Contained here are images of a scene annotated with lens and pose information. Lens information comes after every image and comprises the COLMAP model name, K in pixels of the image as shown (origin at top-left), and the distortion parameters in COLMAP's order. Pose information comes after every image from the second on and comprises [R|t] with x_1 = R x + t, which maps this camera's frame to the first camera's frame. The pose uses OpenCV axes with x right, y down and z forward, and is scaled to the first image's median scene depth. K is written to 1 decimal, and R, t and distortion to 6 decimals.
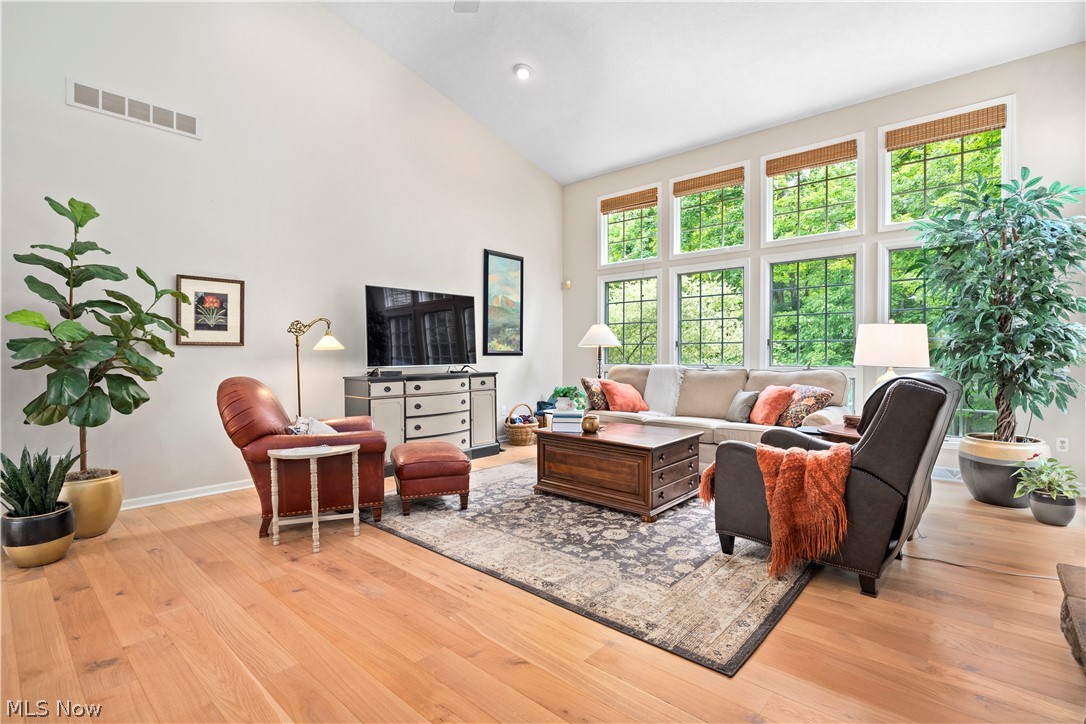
lens RADIAL K [[505.4, 0, 548.2], [0, 505.4, 361.6], [0, 0, 1]] dist [-0.015787, -0.001108]
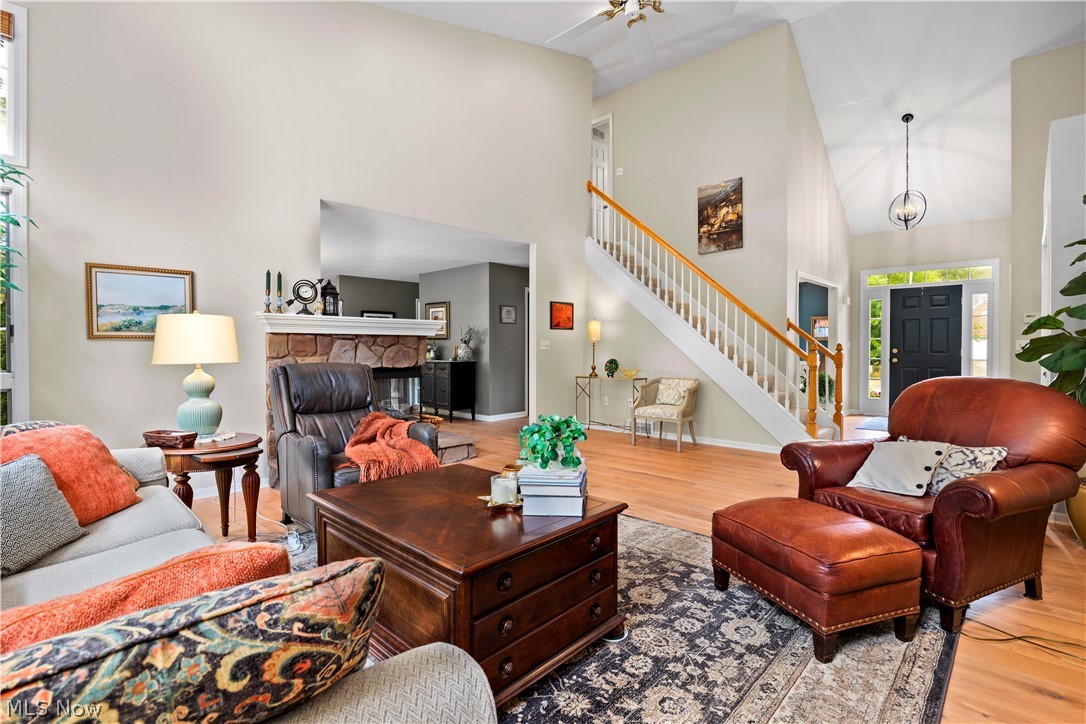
lens RADIAL K [[505.4, 0, 541.4], [0, 505.4, 357.9], [0, 0, 1]] dist [-0.015787, -0.001108]
pose [[-0.998731, 0.000739, 0.050356, 0.033983], [0.002694, 0.999245, 0.038764, -0.031961], [-0.050289, 0.038851, -0.997979, 1.848355]]
